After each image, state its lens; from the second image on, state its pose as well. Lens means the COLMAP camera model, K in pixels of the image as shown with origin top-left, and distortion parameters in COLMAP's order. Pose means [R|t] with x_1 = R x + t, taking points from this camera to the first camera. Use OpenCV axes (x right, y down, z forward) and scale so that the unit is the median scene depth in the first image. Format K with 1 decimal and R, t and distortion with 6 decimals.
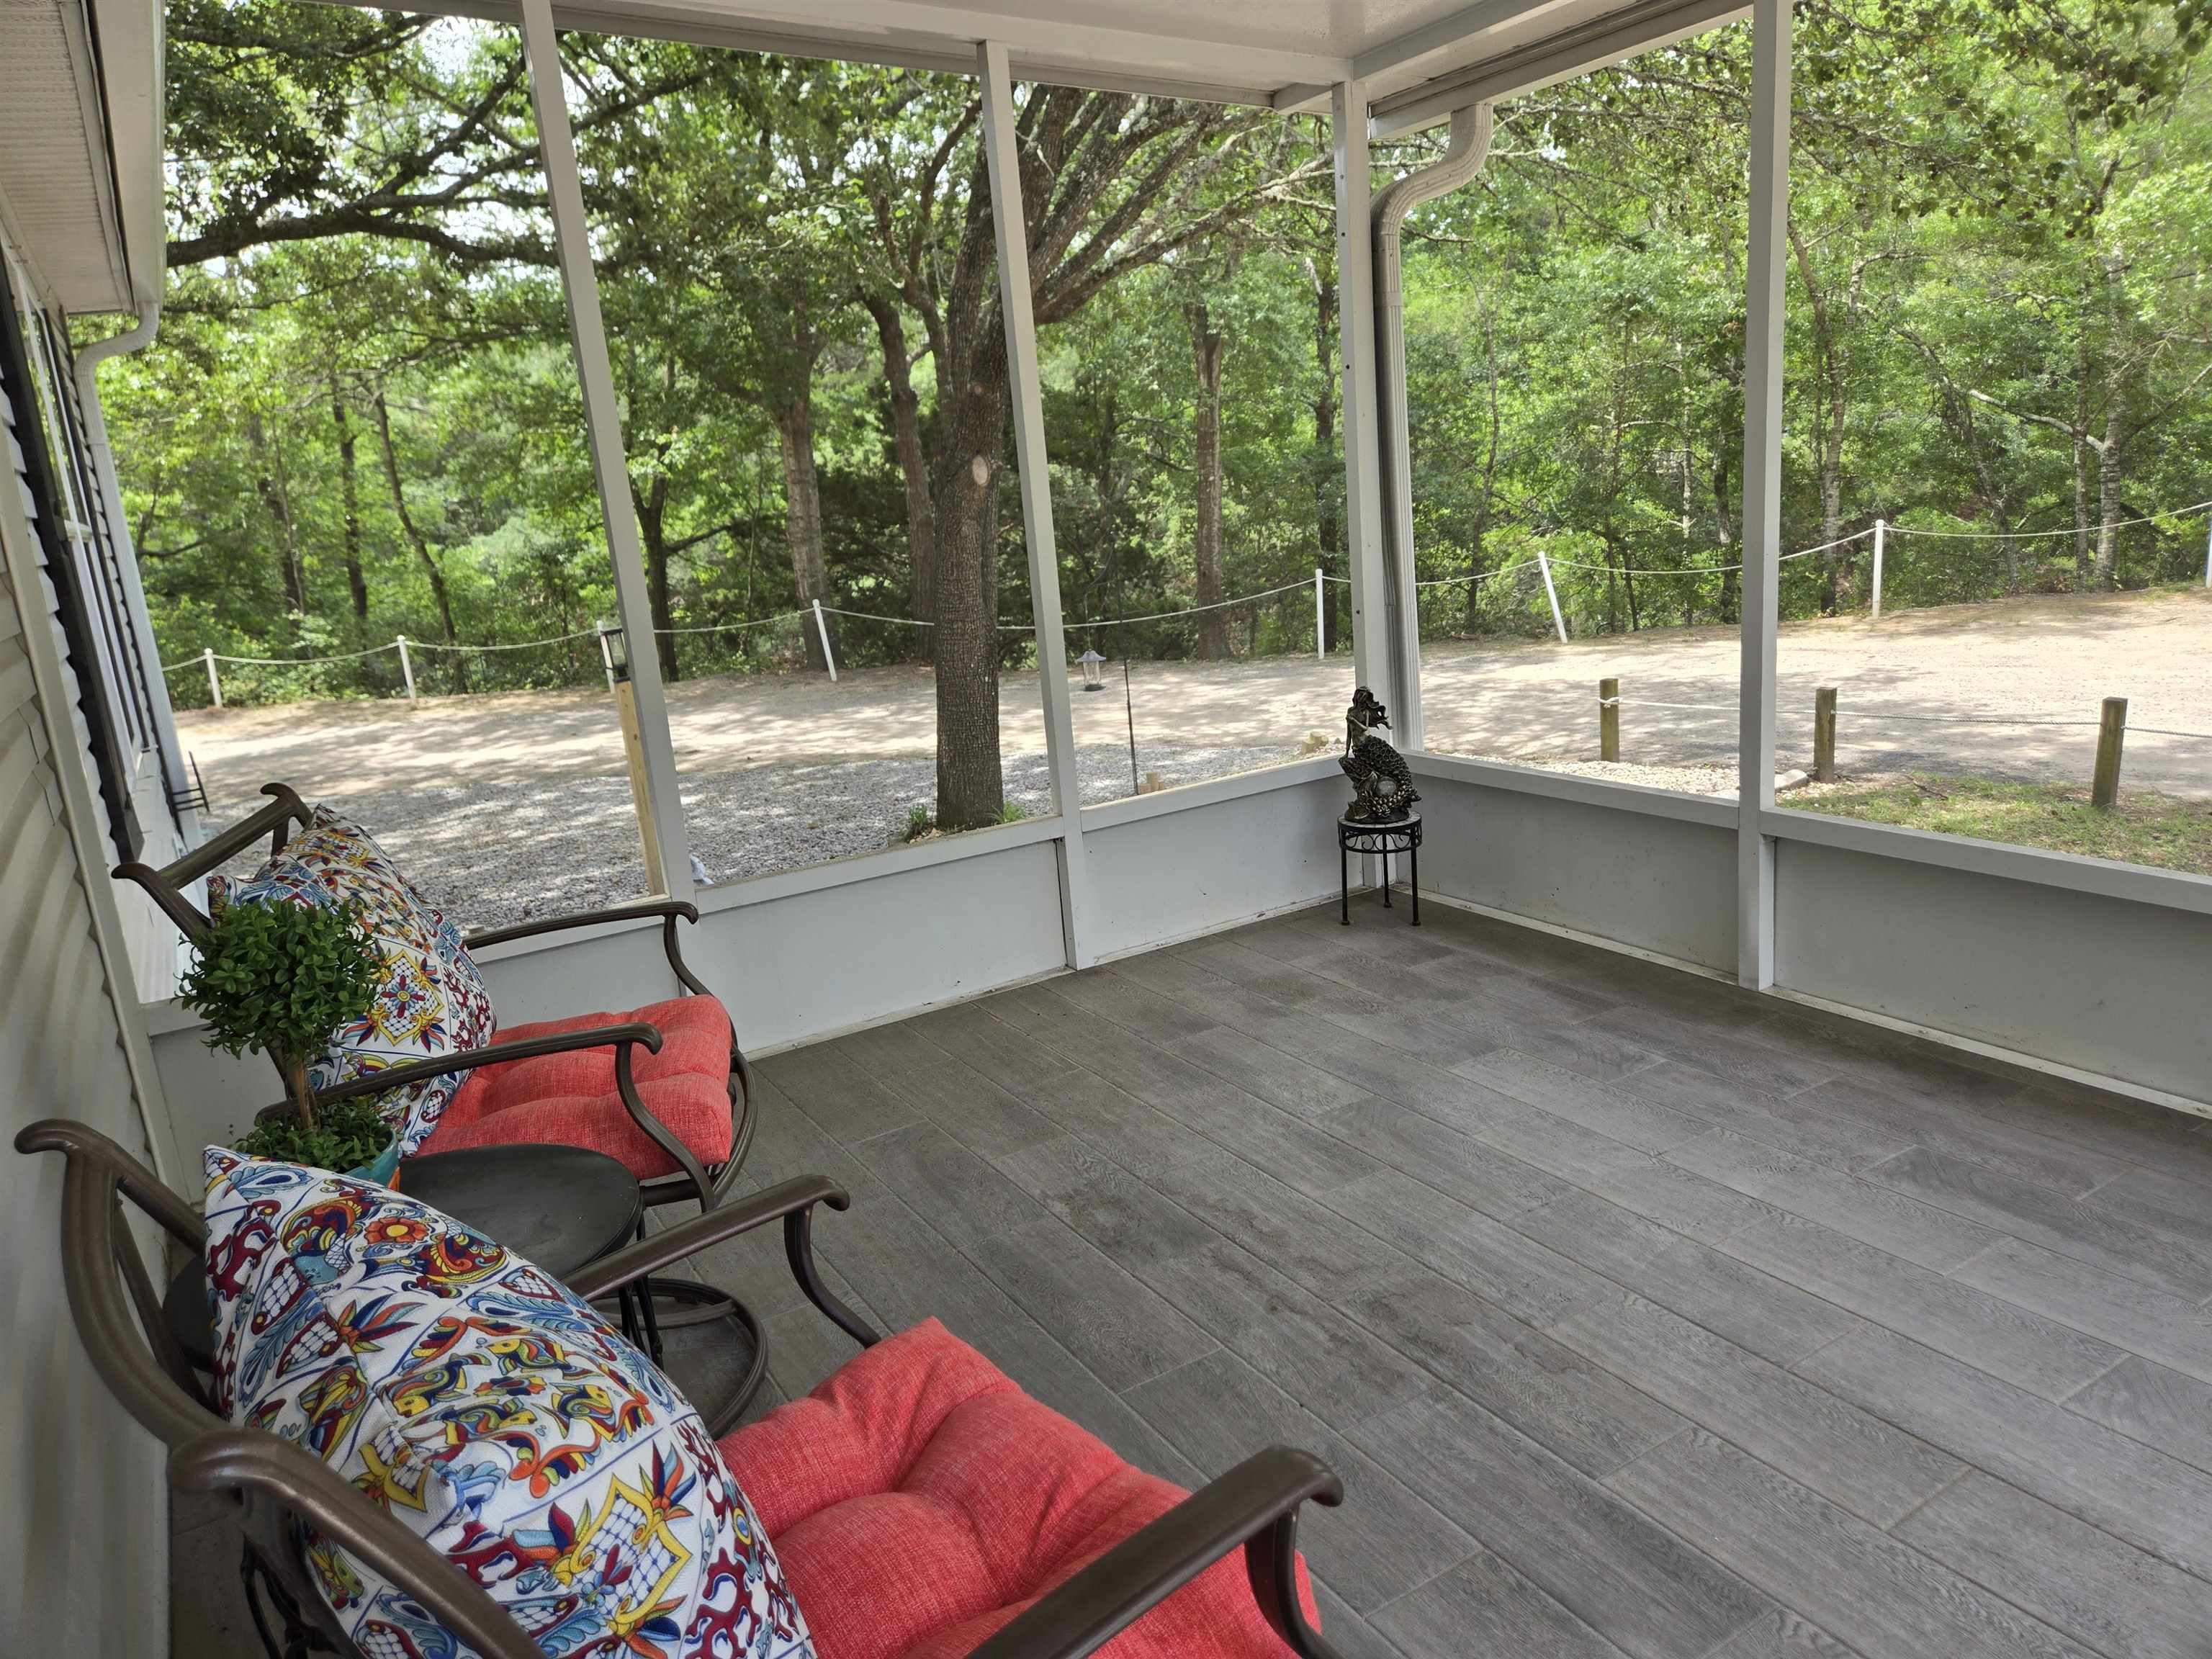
lens RADIAL K [[1506.7, 0, 1150.8], [0, 1506.7, 810.8], [0, 0, 1]] dist [0.078908, -0.086145]
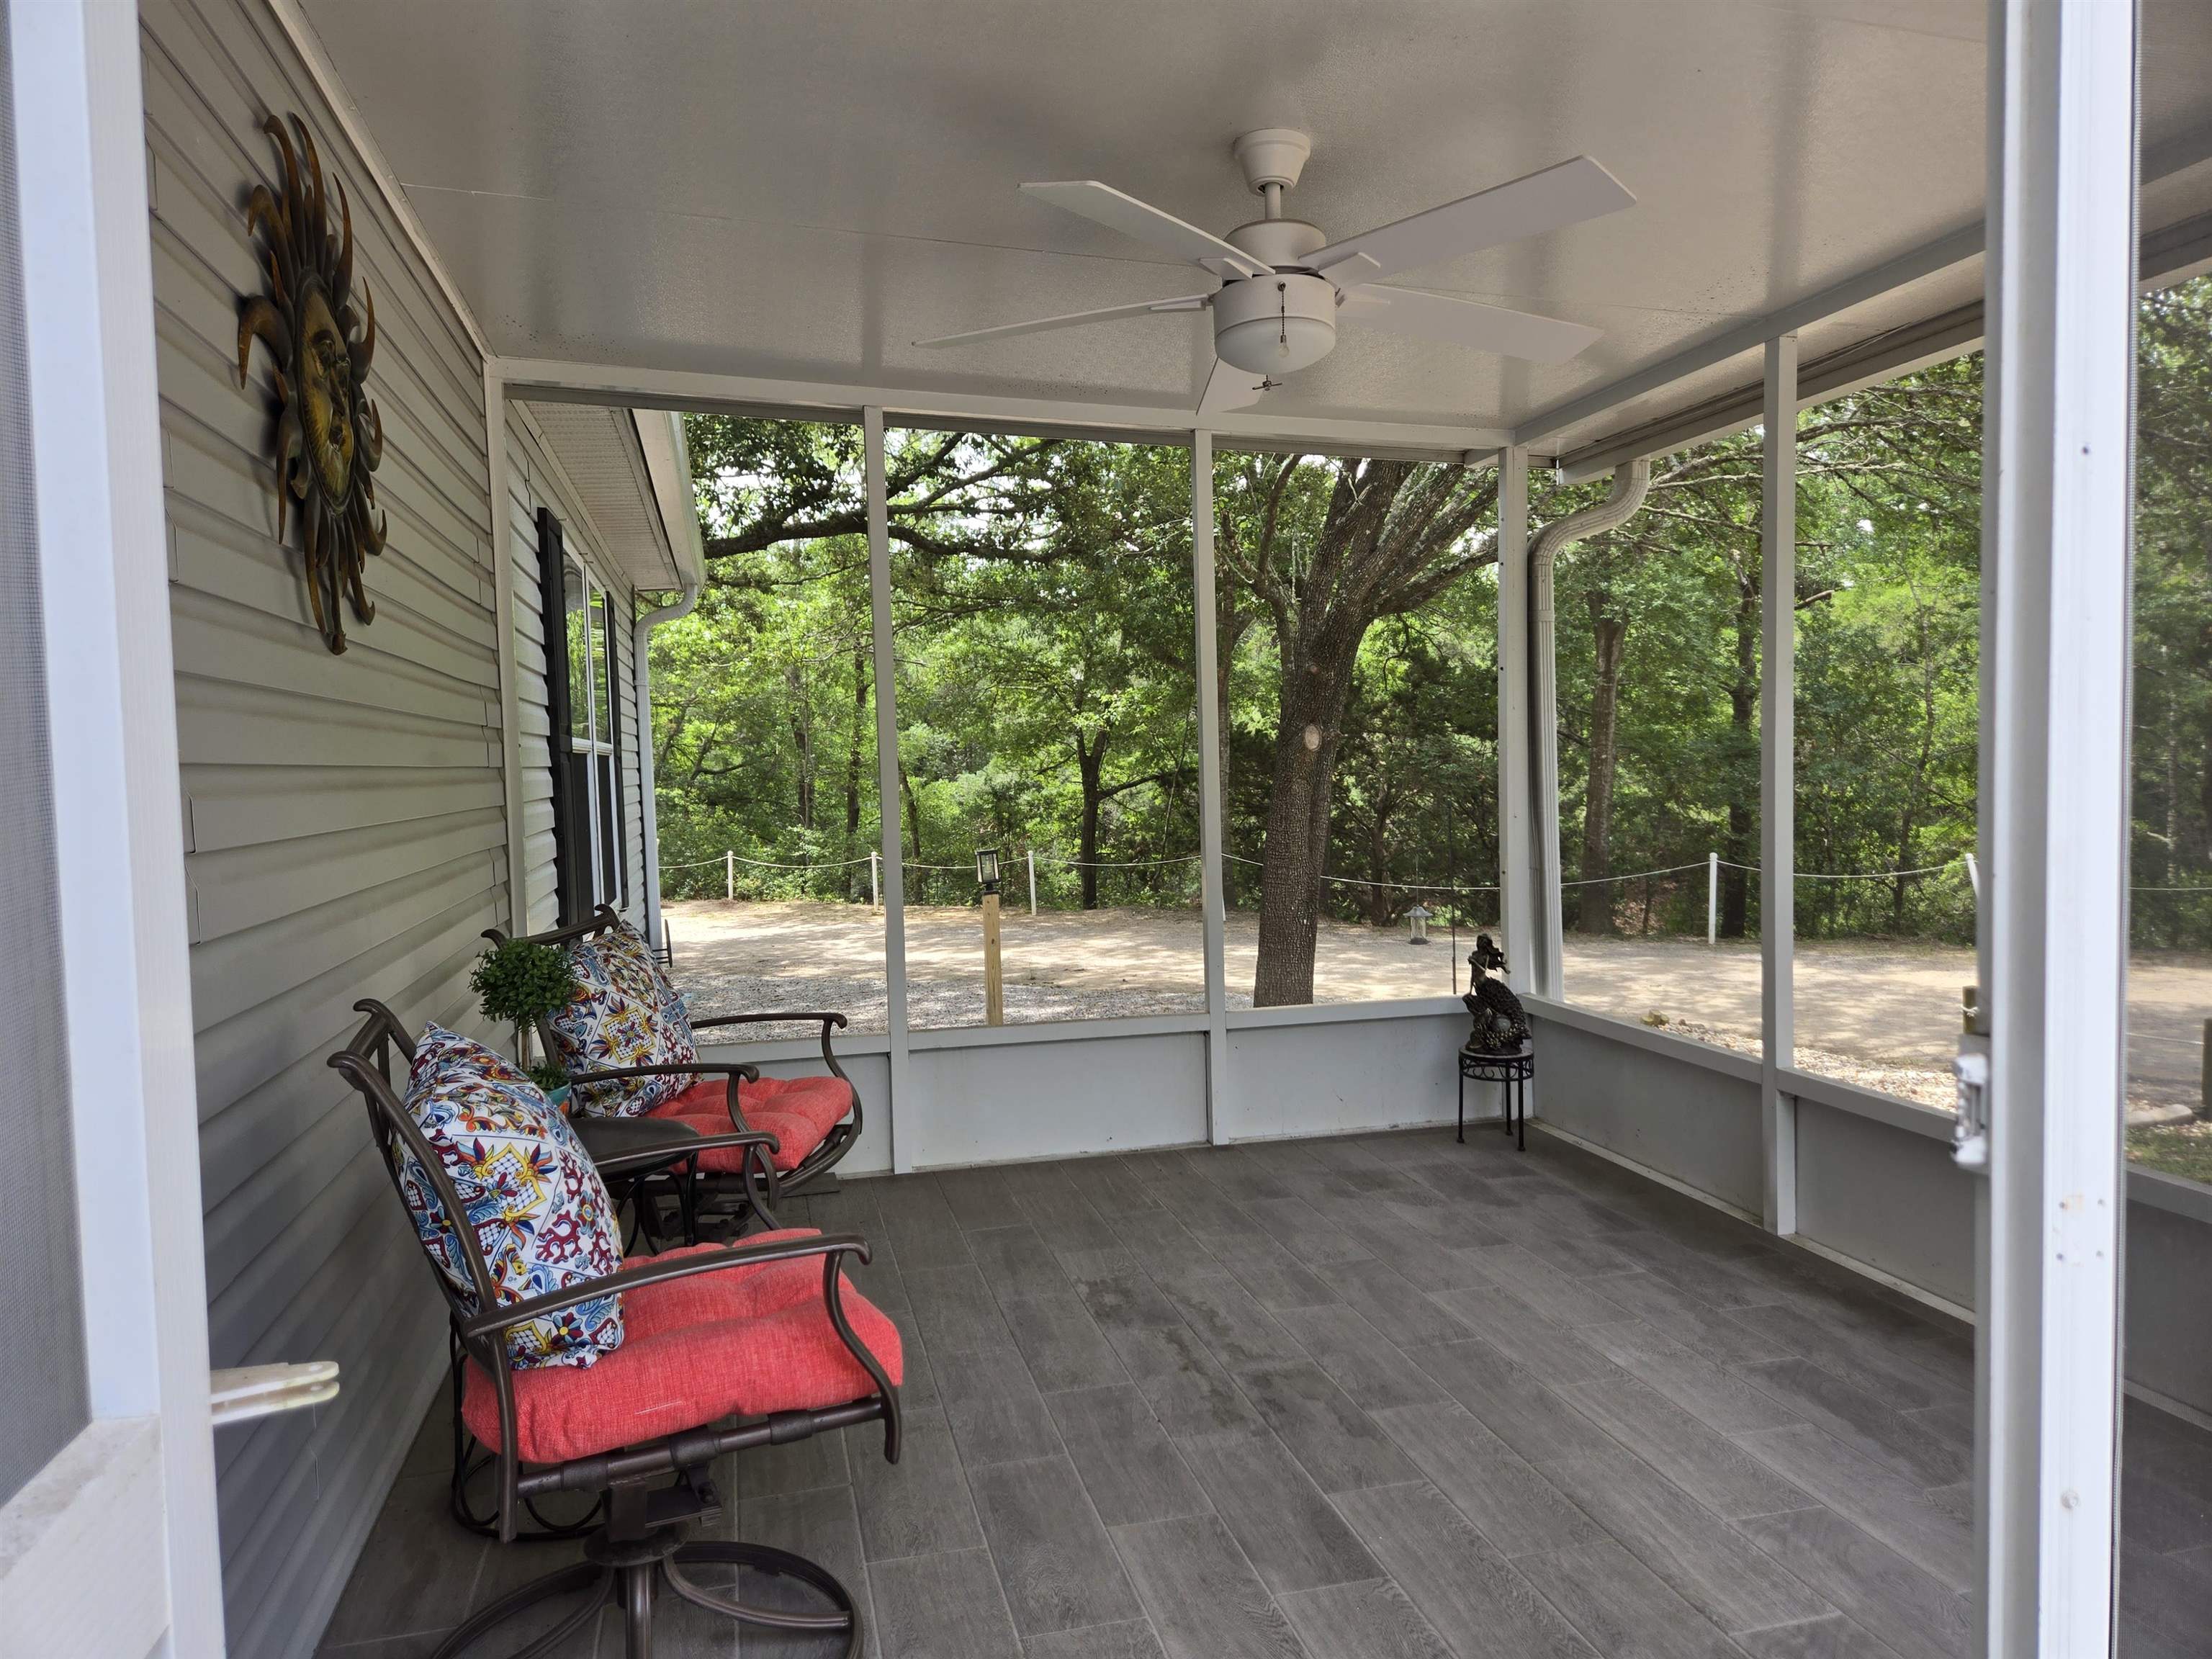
lens RADIAL K [[1472.4, 0, 1121.8], [0, 1472.4, 832.8], [0, 0, 1]] dist [0.083134, -0.074000]
pose [[0.952711, 0.072990, -0.294983, 0.200335], [-0.117544, 0.983679, -0.136234, 0.028485], [0.280225, 0.164465, 0.945741, -0.166170]]
